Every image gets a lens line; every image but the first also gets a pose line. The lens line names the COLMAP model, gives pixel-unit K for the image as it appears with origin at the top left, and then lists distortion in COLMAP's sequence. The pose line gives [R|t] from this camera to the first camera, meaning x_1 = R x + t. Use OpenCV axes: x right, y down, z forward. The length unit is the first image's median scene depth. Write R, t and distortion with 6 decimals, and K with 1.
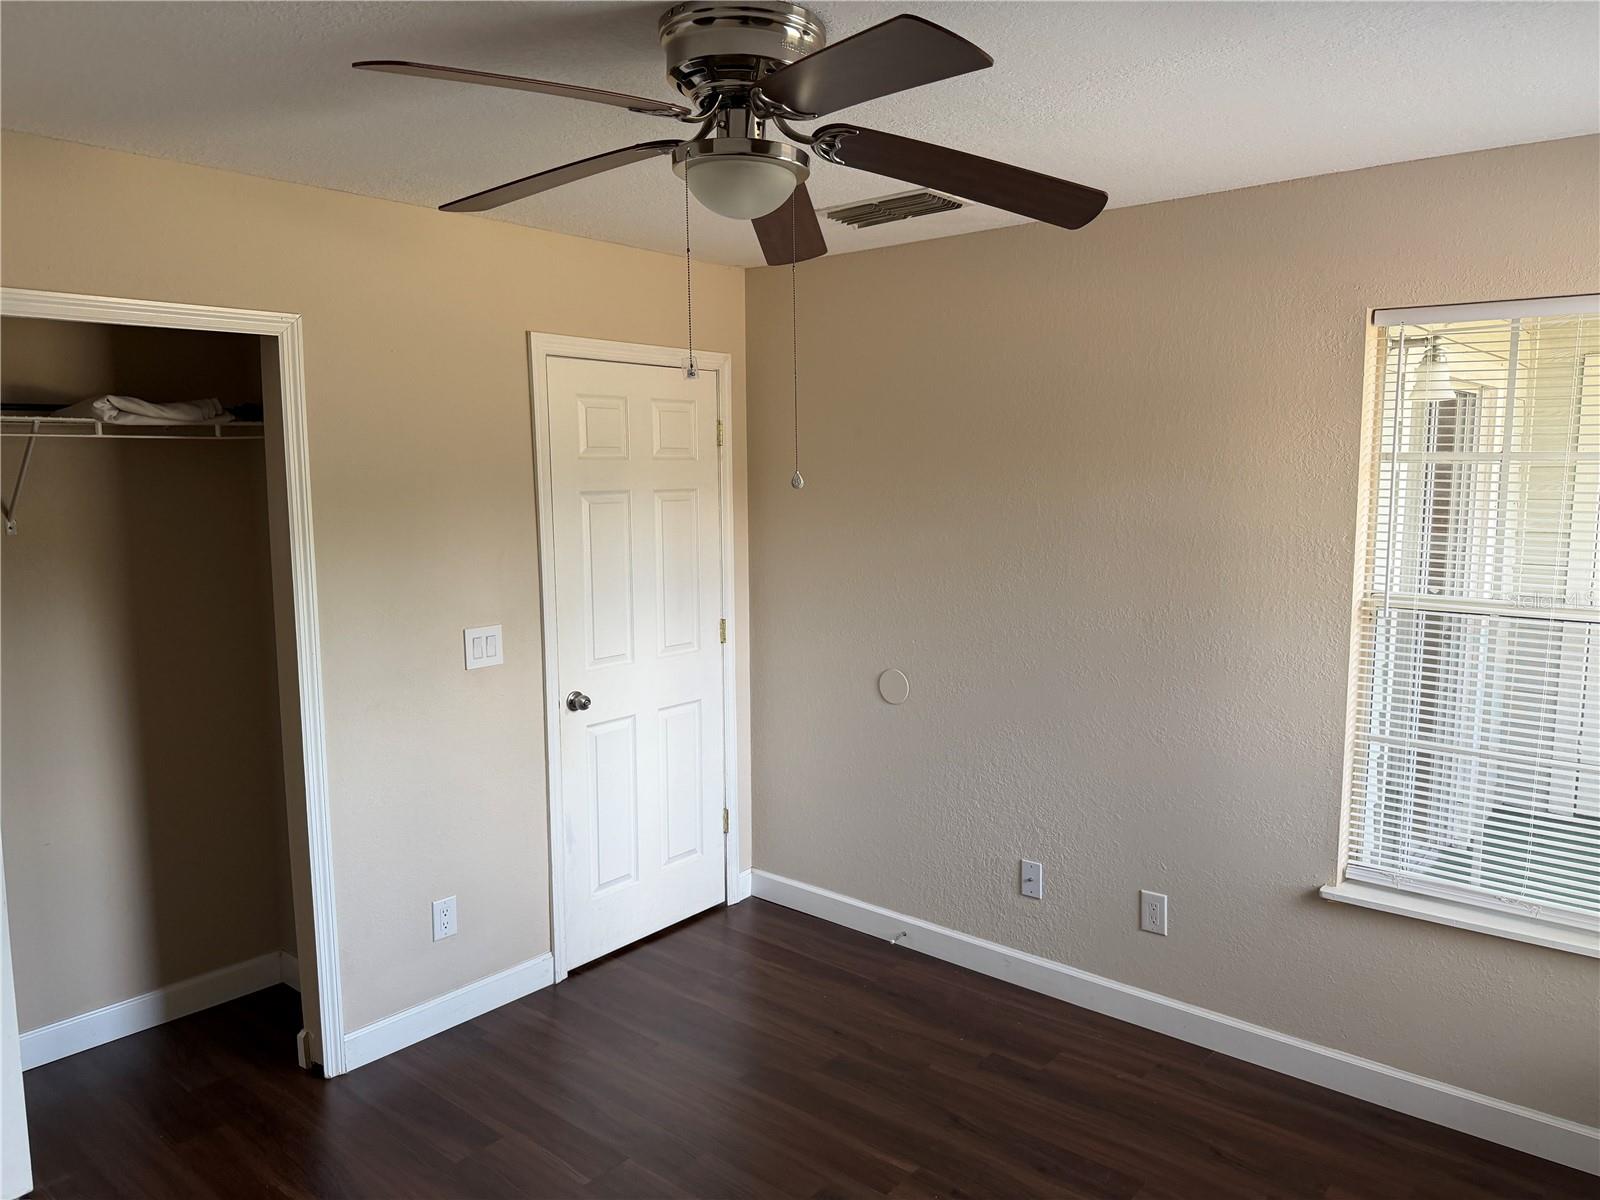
lens RADIAL K [[1139.9, 0, 802.8], [0, 1139.9, 591.7], [0, 0, 1]] dist [0.019862, -0.024480]
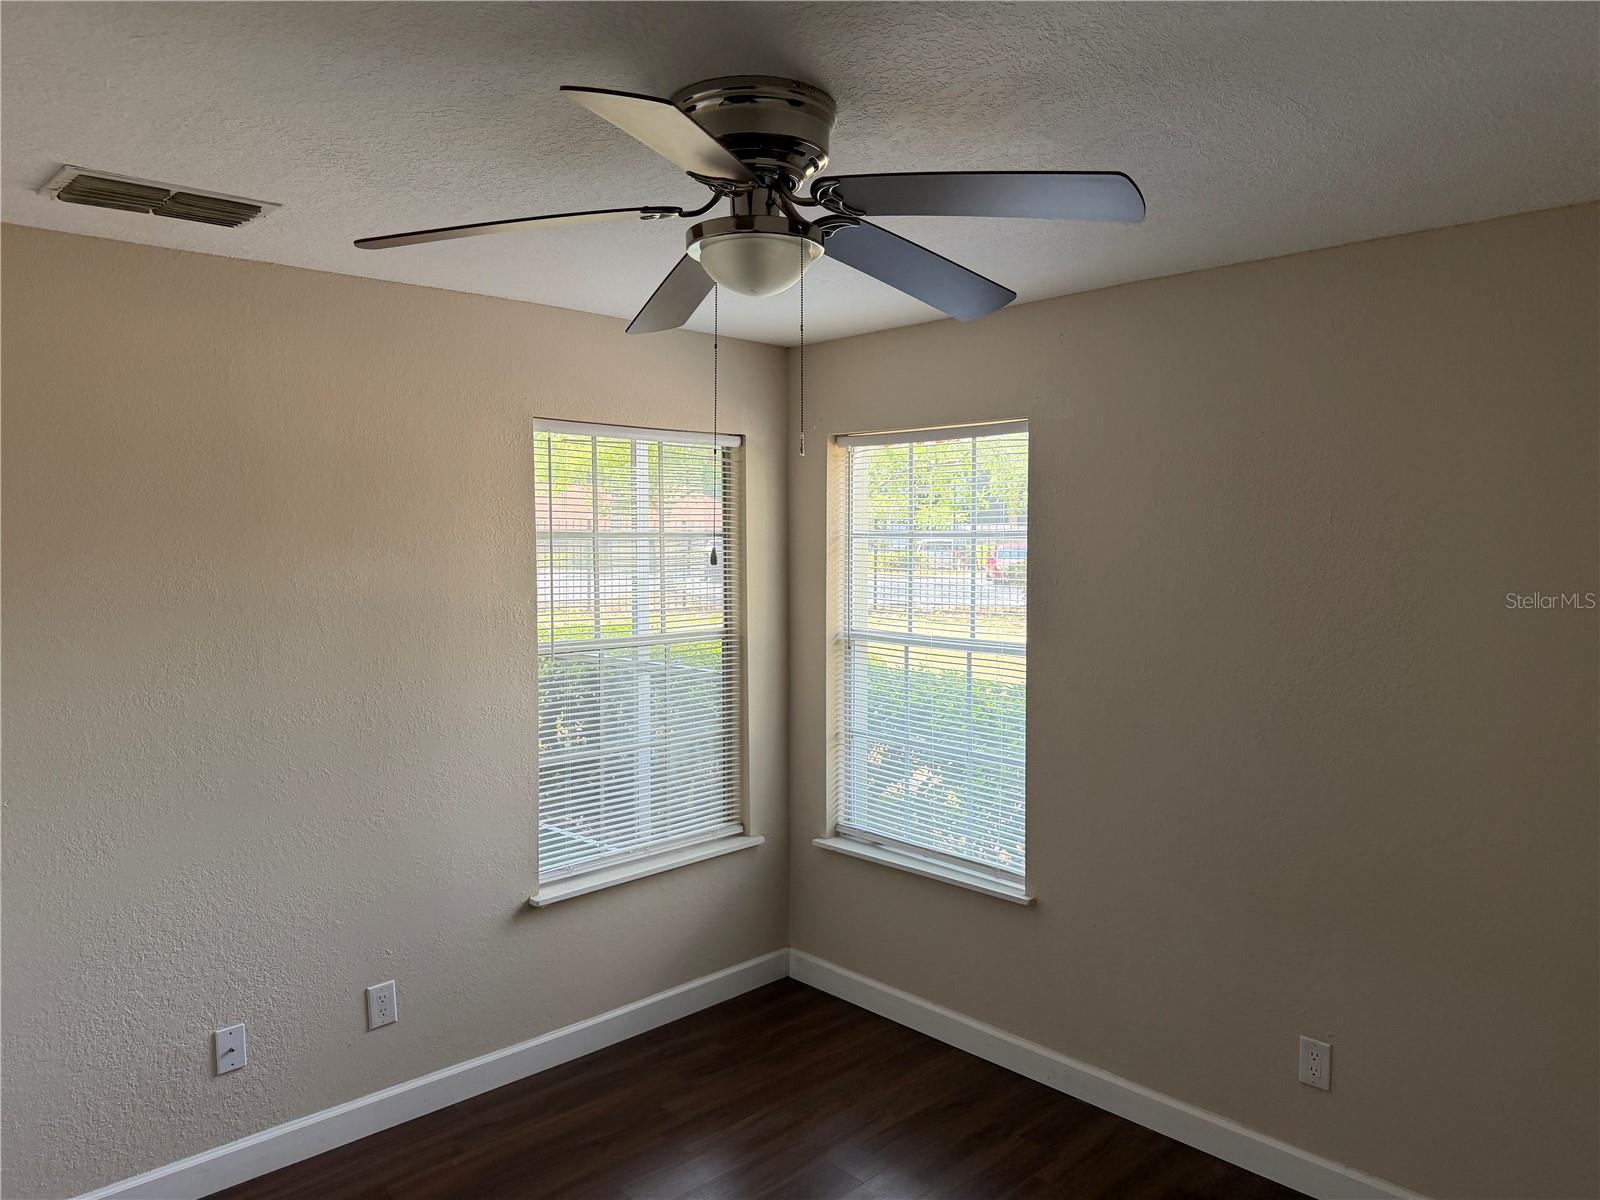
lens RADIAL K [[1139.9, 0, 802.8], [0, 1139.9, 591.7], [0, 0, 1]] dist [0.019862, -0.024480]
pose [[0.139985, -0.065875, 0.987960, -0.627511], [0.128595, 0.990543, 0.047826, -0.070667], [-0.981768, 0.120351, 0.147133, 0.515052]]
